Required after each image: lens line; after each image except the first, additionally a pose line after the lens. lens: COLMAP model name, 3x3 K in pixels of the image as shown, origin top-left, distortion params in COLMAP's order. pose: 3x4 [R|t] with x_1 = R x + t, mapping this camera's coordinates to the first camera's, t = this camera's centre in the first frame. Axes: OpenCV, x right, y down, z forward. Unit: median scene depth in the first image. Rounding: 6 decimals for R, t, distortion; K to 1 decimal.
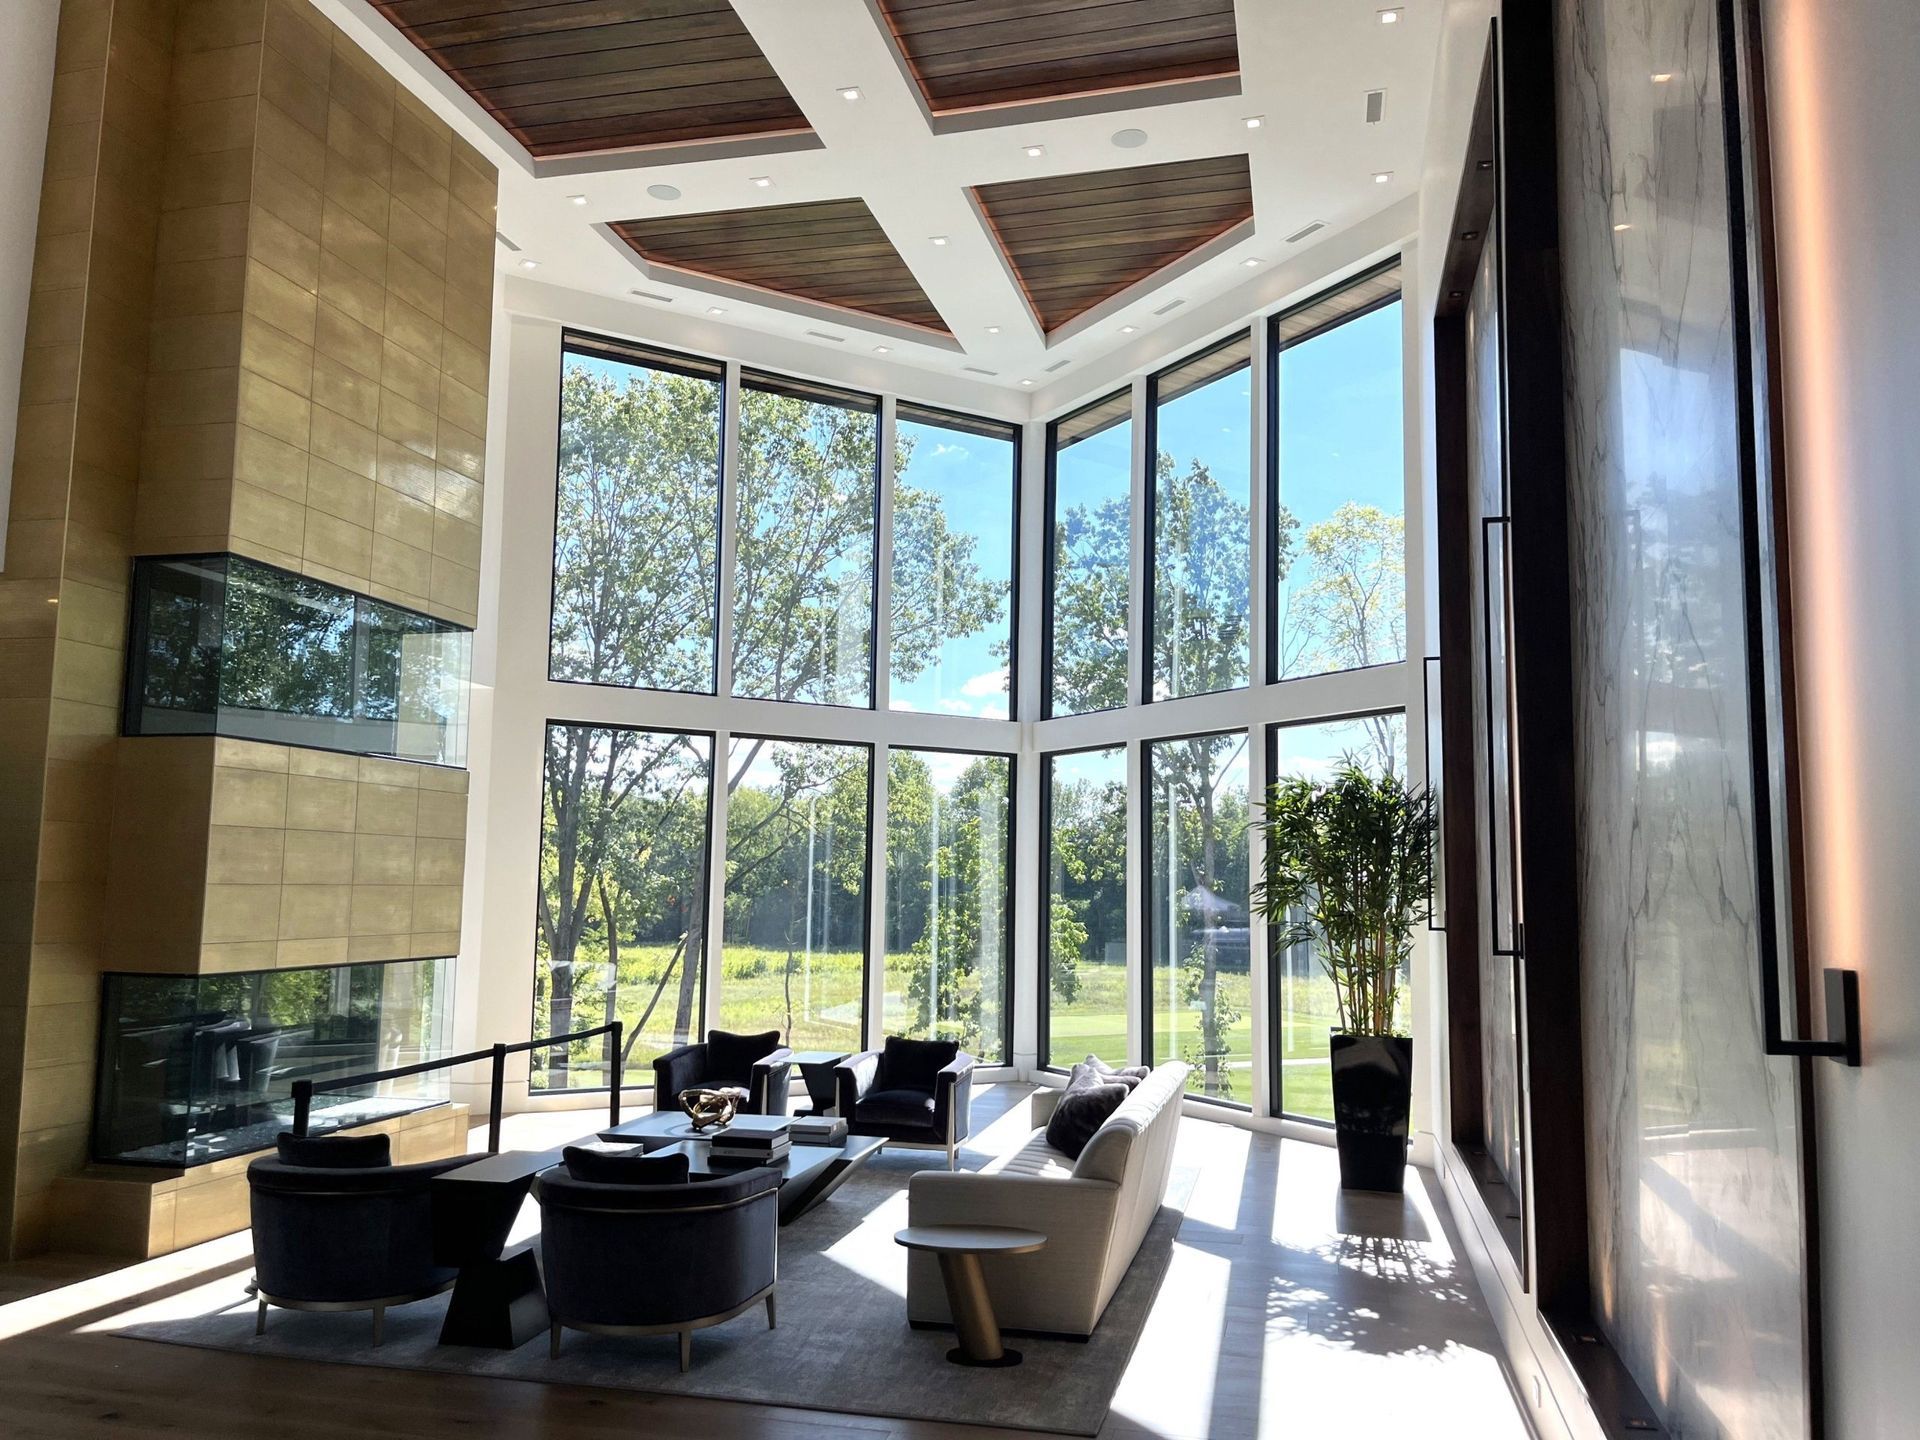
lens RADIAL K [[1462.3, 0, 955.4], [0, 1462.3, 738.2], [0, 0, 1]] dist [0.027425, -0.003657]
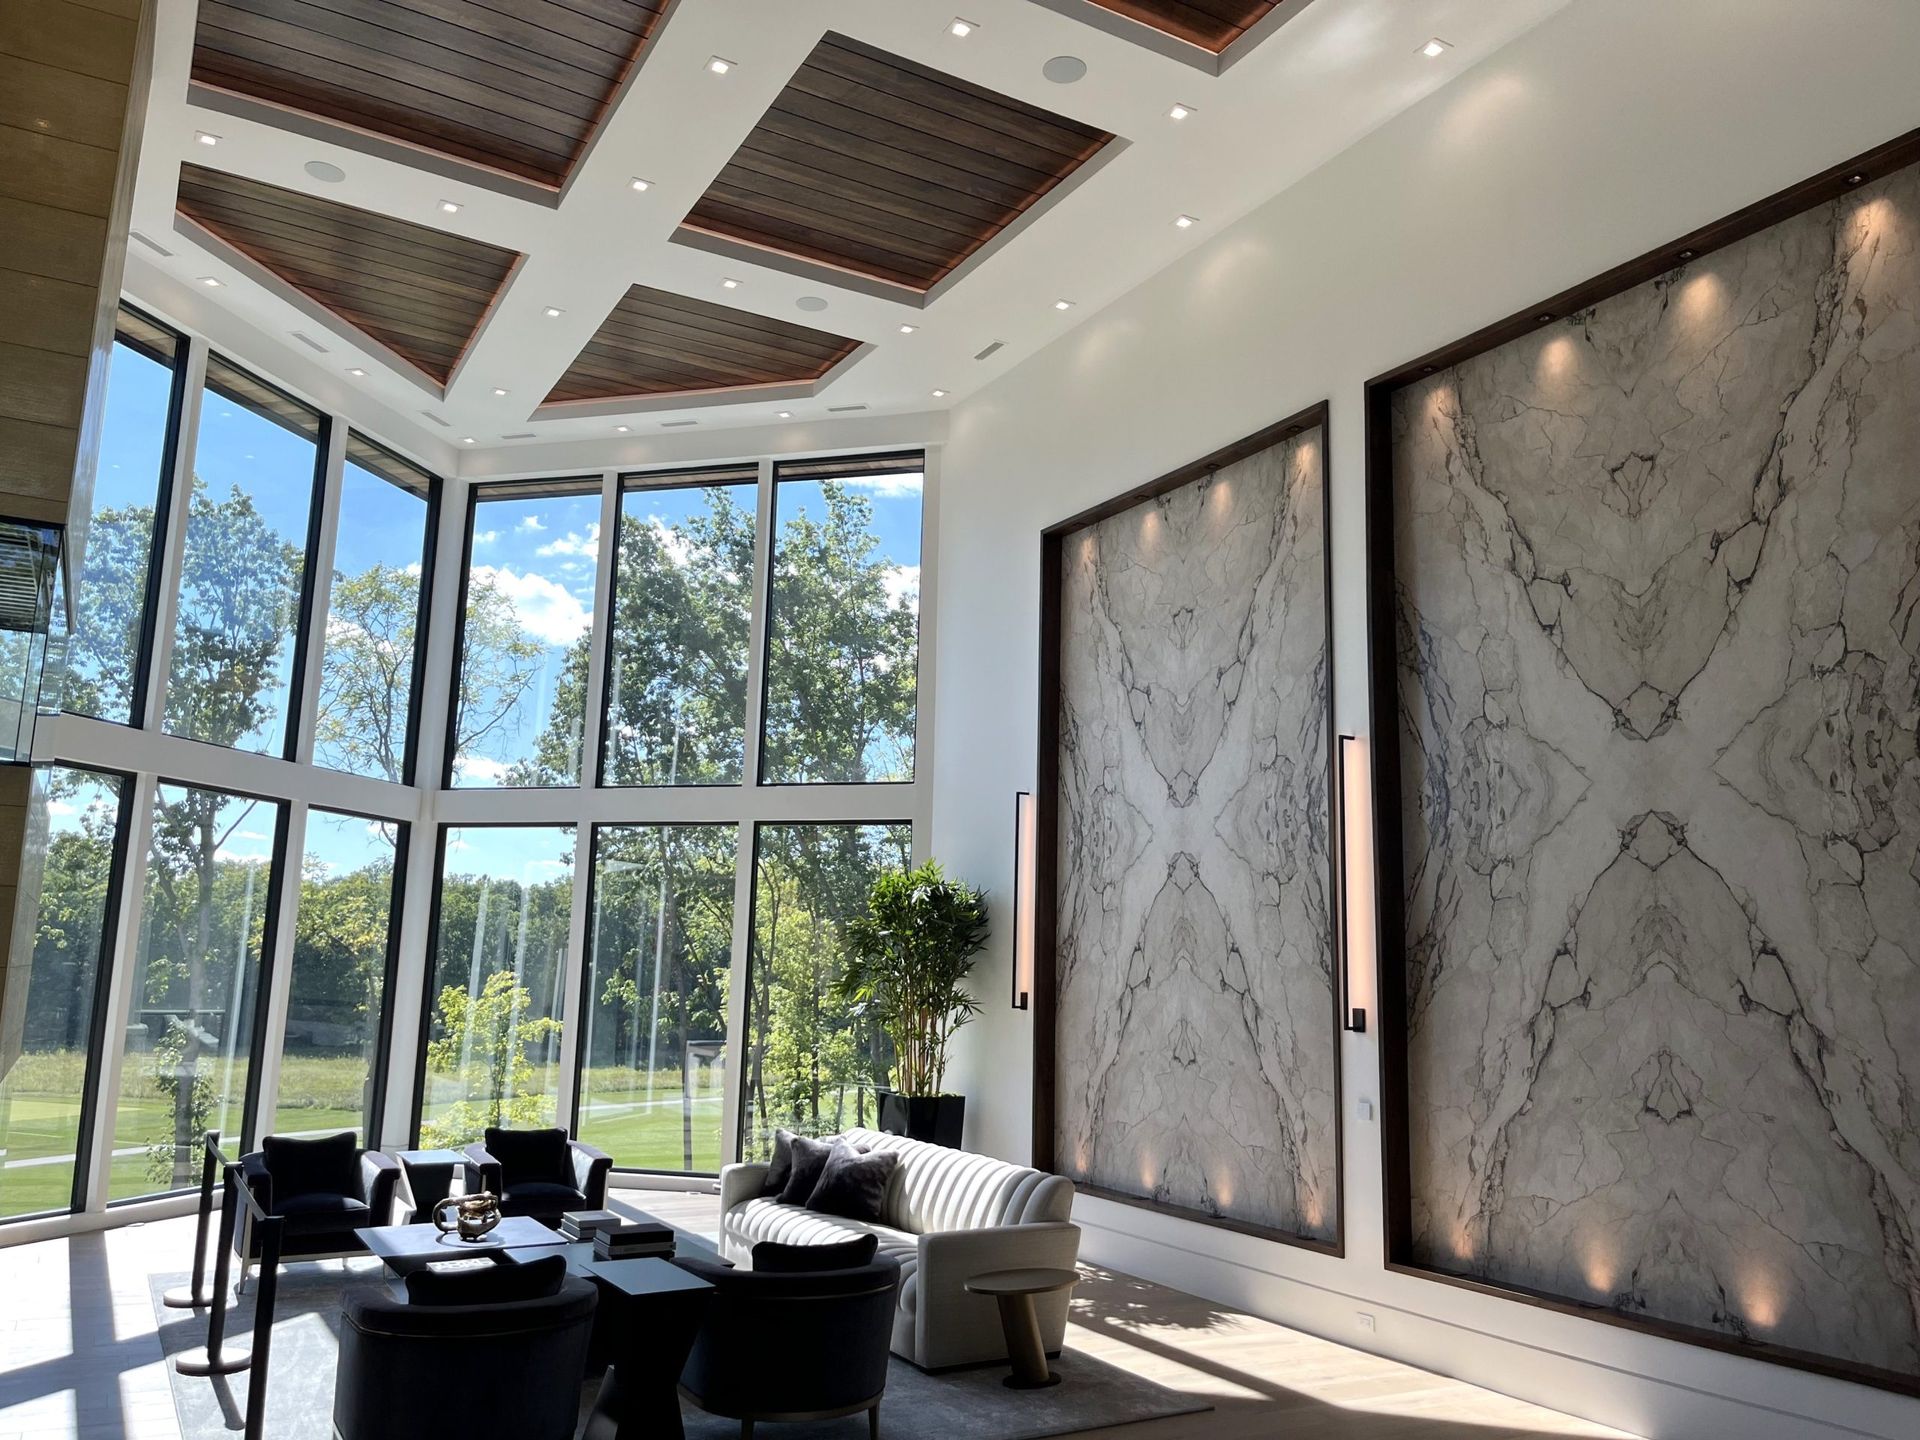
lens RADIAL K [[1462.3, 0, 954.7], [0, 1462.3, 726.7], [0, 0, 1]] dist [0.027425, -0.003657]
pose [[0.712402, 0.119787, 0.691473, -0.441286], [-0.083691, 0.992794, -0.085762, 0.001842], [-0.696763, 0.003228, 0.717294, 0.093095]]
